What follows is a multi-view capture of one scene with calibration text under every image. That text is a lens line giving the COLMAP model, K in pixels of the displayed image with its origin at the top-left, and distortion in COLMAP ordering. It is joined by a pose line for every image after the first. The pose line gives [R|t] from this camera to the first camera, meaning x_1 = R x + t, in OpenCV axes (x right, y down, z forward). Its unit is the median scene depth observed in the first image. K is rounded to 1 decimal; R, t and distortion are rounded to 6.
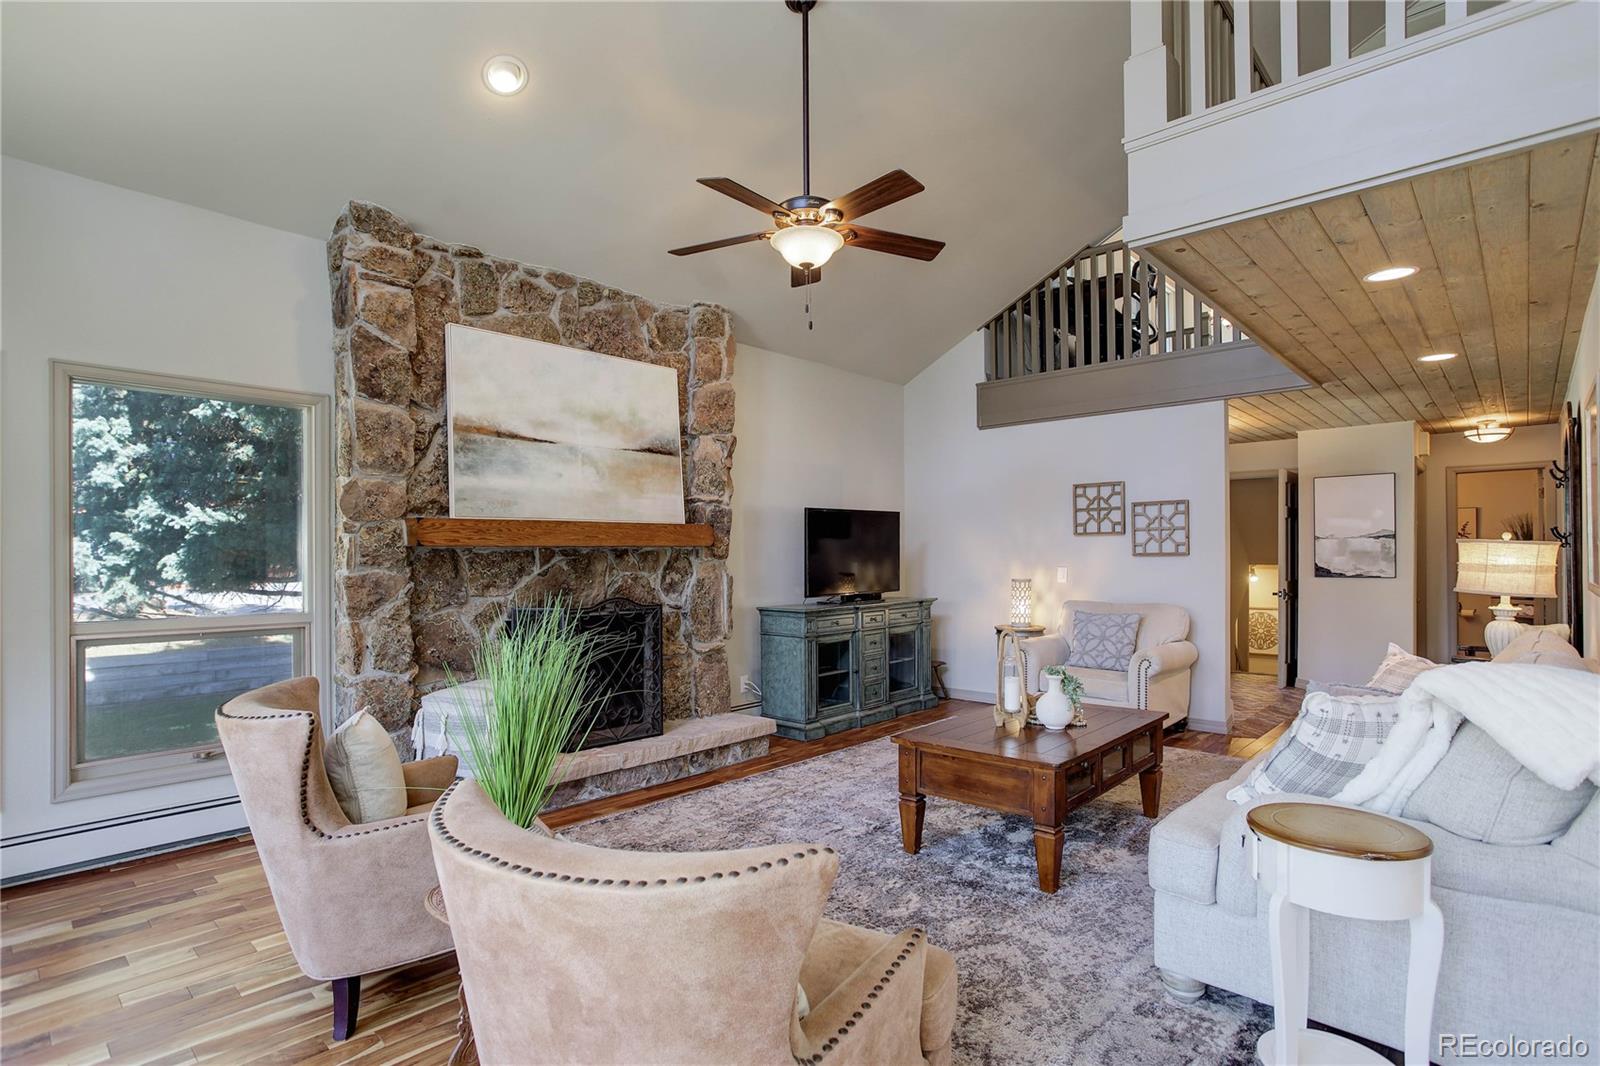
lens RADIAL K [[810.7, 0, 797.5], [0, 810.7, 551.2], [0, 0, 1]] dist [-0.001572, 0.000835]
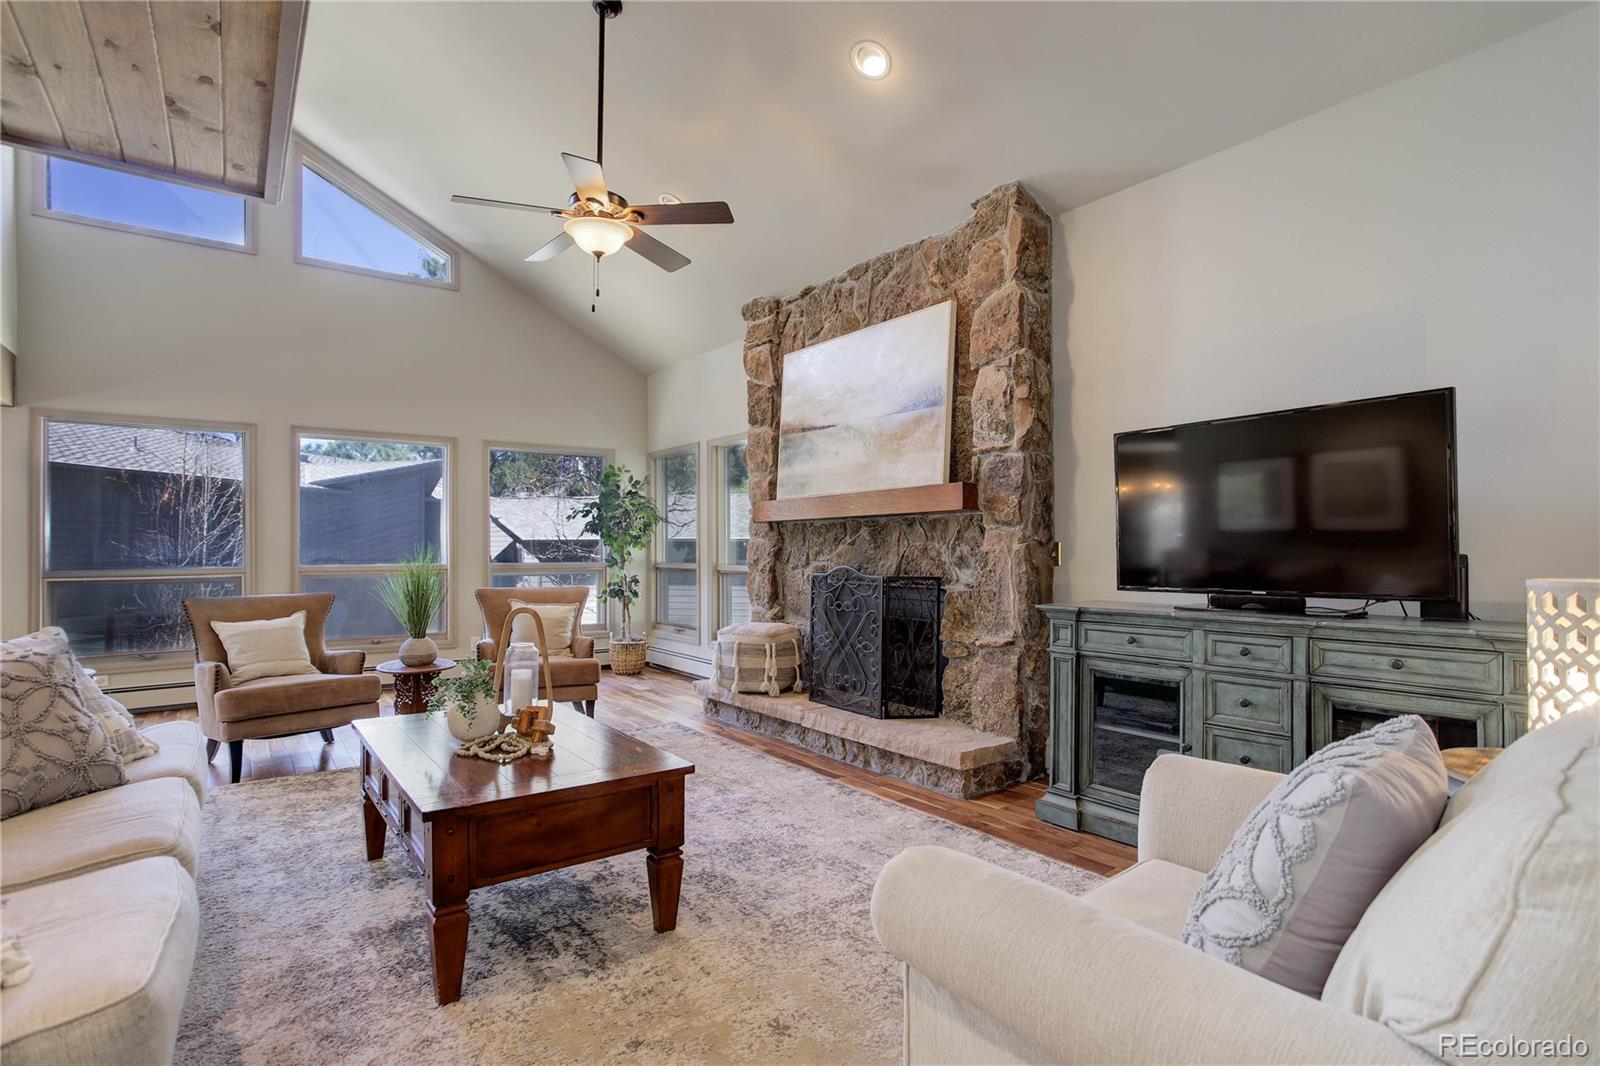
lens RADIAL K [[806.0, 0, 761.4], [0, 806.0, 526.4], [0, 0, 1]] dist [-0.002476, 0.000059]
pose [[-0.212216, -0.019489, -0.977029, 0.749336], [0.009823, 0.999708, -0.022075, 0.026961], [0.977174, -0.014282, -0.211962, 1.054352]]
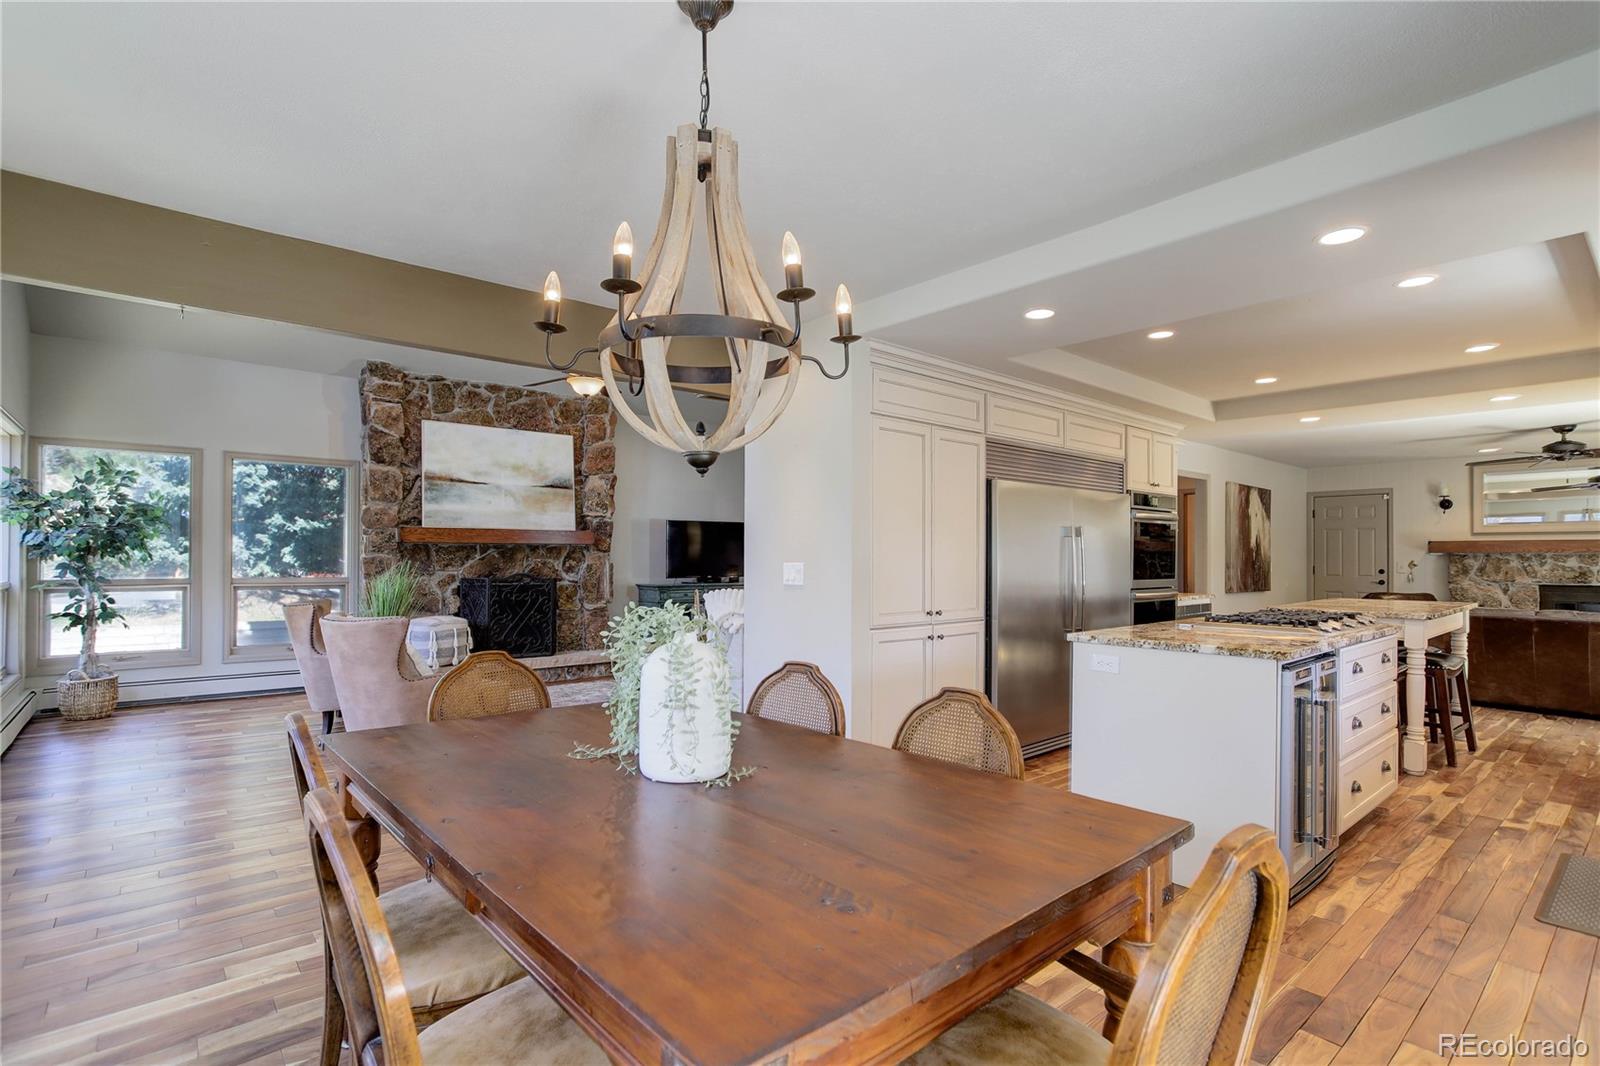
lens RADIAL K [[784.5, 0, 800.4], [0, 784.5, 558.0], [0, 0, 1]] dist [-0.013899, 0.018769]
pose [[0.994008, 0.008471, -0.108979, 0.515915], [-0.008107, 0.999960, 0.003788, 0.012913], [0.109007, -0.002882, 0.994037, -0.557779]]
